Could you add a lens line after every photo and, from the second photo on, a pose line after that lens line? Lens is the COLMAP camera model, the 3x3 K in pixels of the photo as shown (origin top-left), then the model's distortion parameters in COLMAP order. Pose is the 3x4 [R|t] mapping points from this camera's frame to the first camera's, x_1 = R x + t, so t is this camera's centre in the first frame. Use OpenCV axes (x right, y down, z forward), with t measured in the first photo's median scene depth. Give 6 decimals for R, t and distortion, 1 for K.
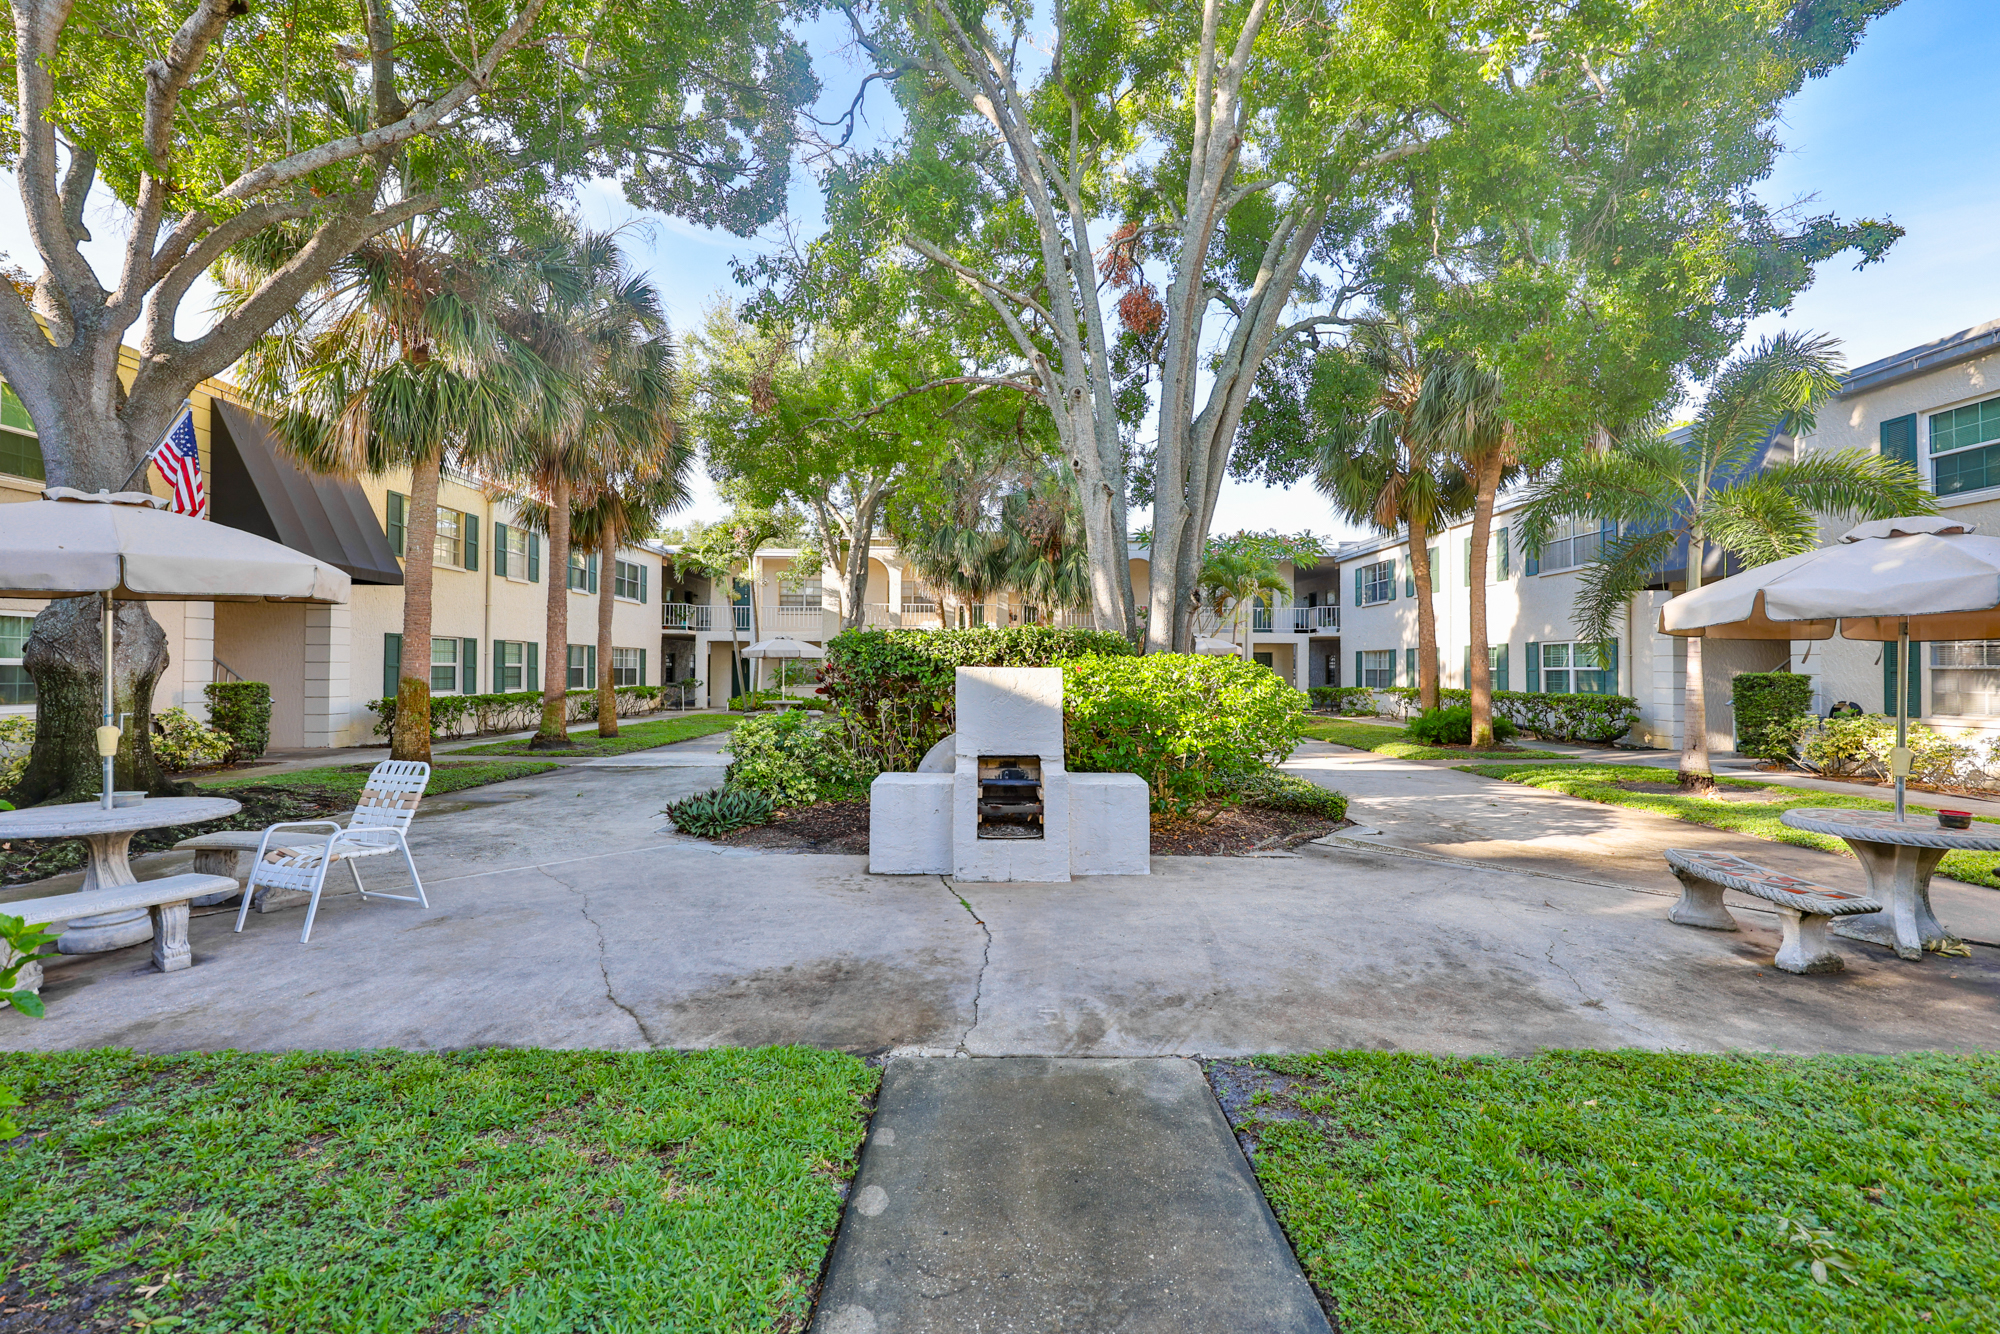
lens RADIAL K [[920.7, 0, 1015.9], [0, 920.7, 663.0], [0, 0, 1]] dist [-0.002261, -0.000419]
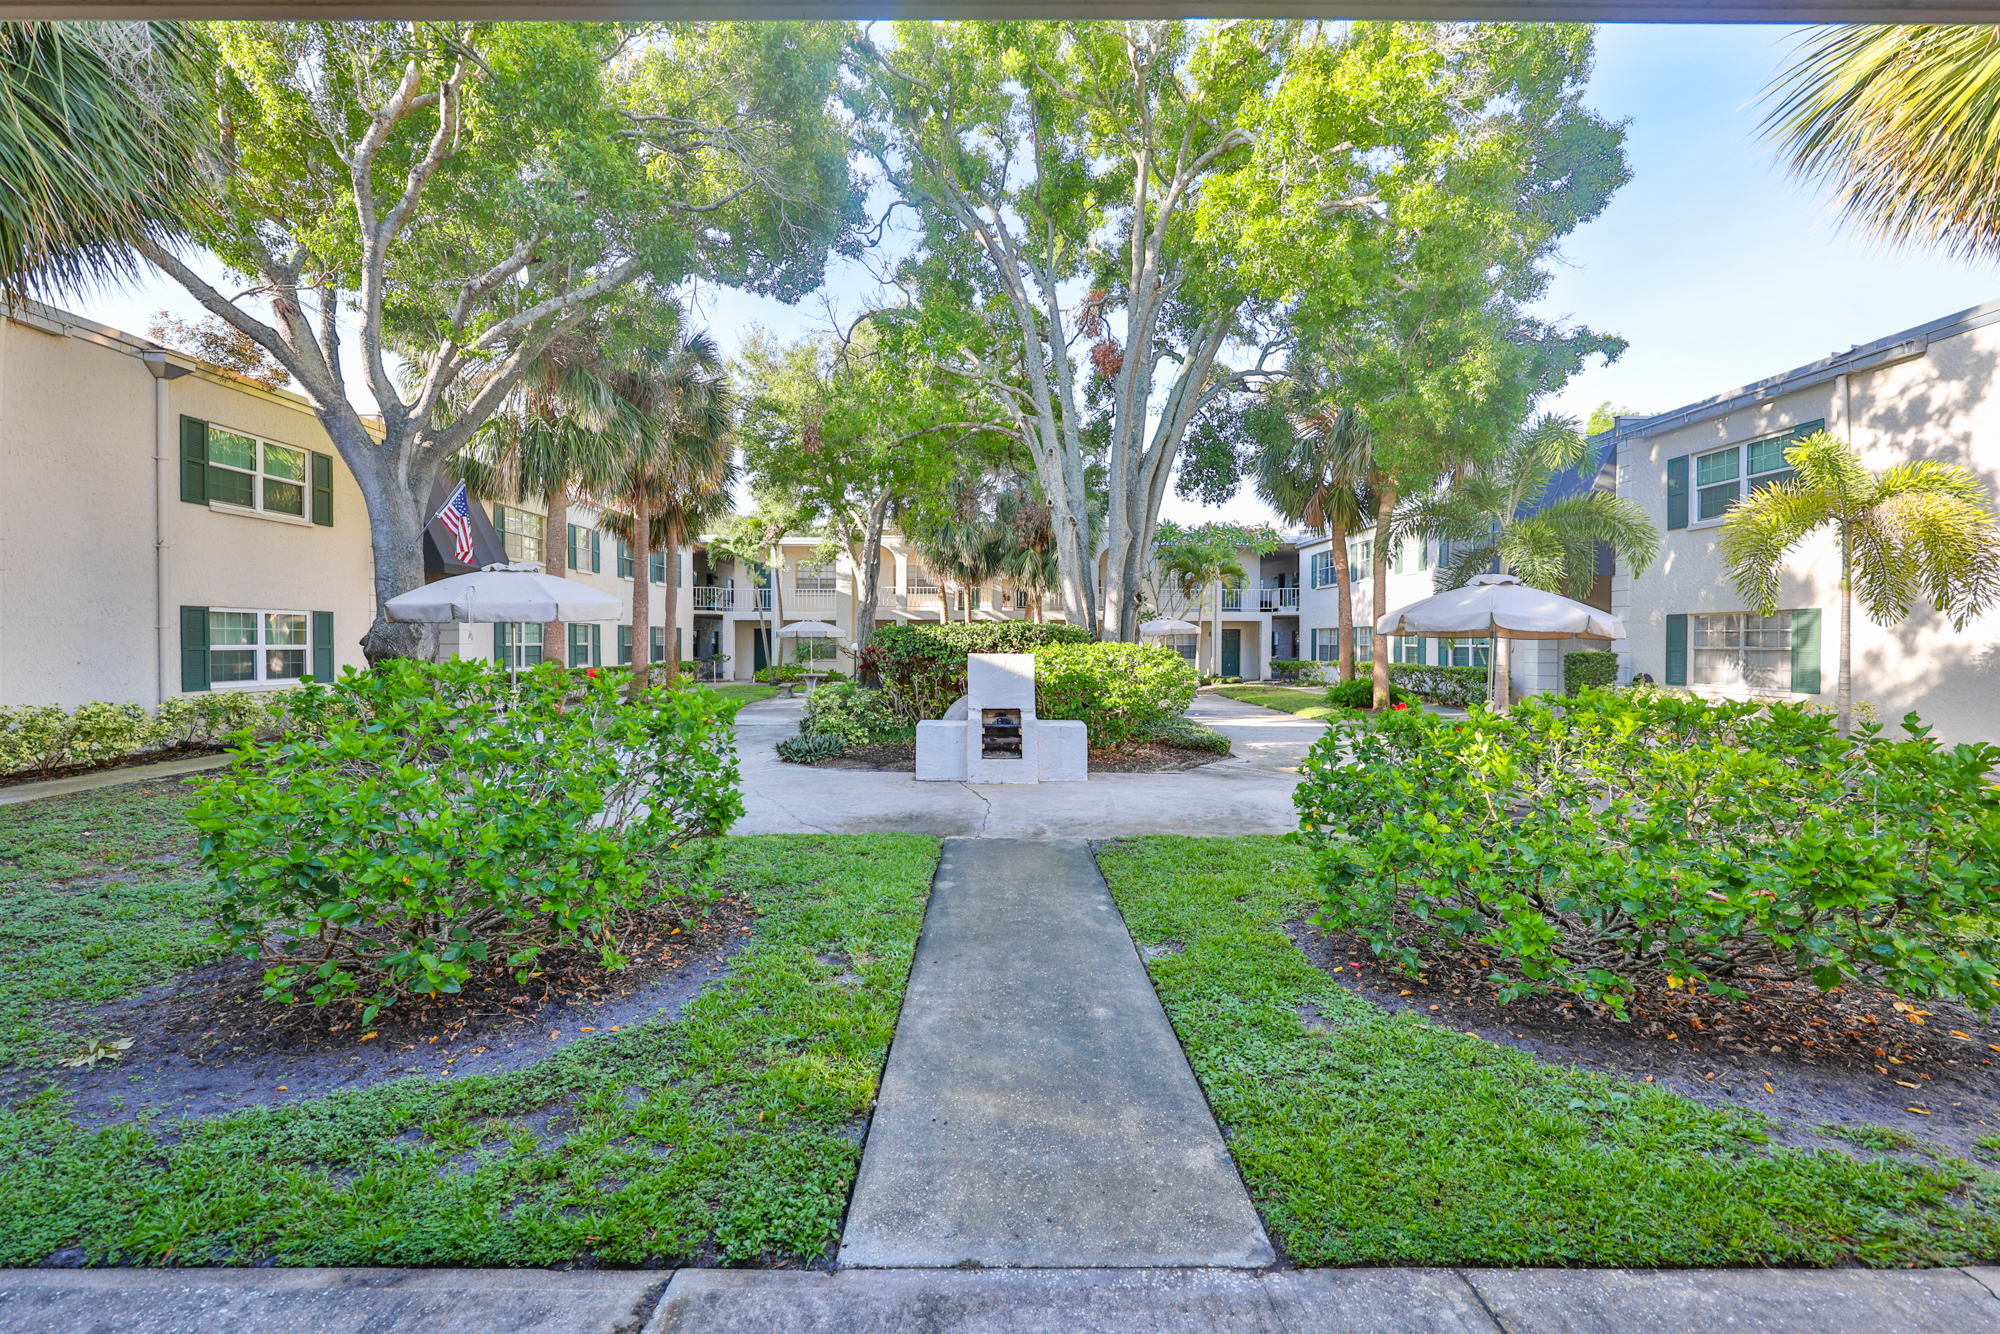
lens RADIAL K [[920.7, 0, 989.6], [0, 920.7, 660.8], [0, 0, 1]] dist [-0.002261, -0.000419]
pose [[0.999728, -0.002699, -0.023166, 0.004515], [0.003362, 0.999584, 0.028640, -0.013521], [0.023079, -0.028710, 0.999321, -0.277777]]
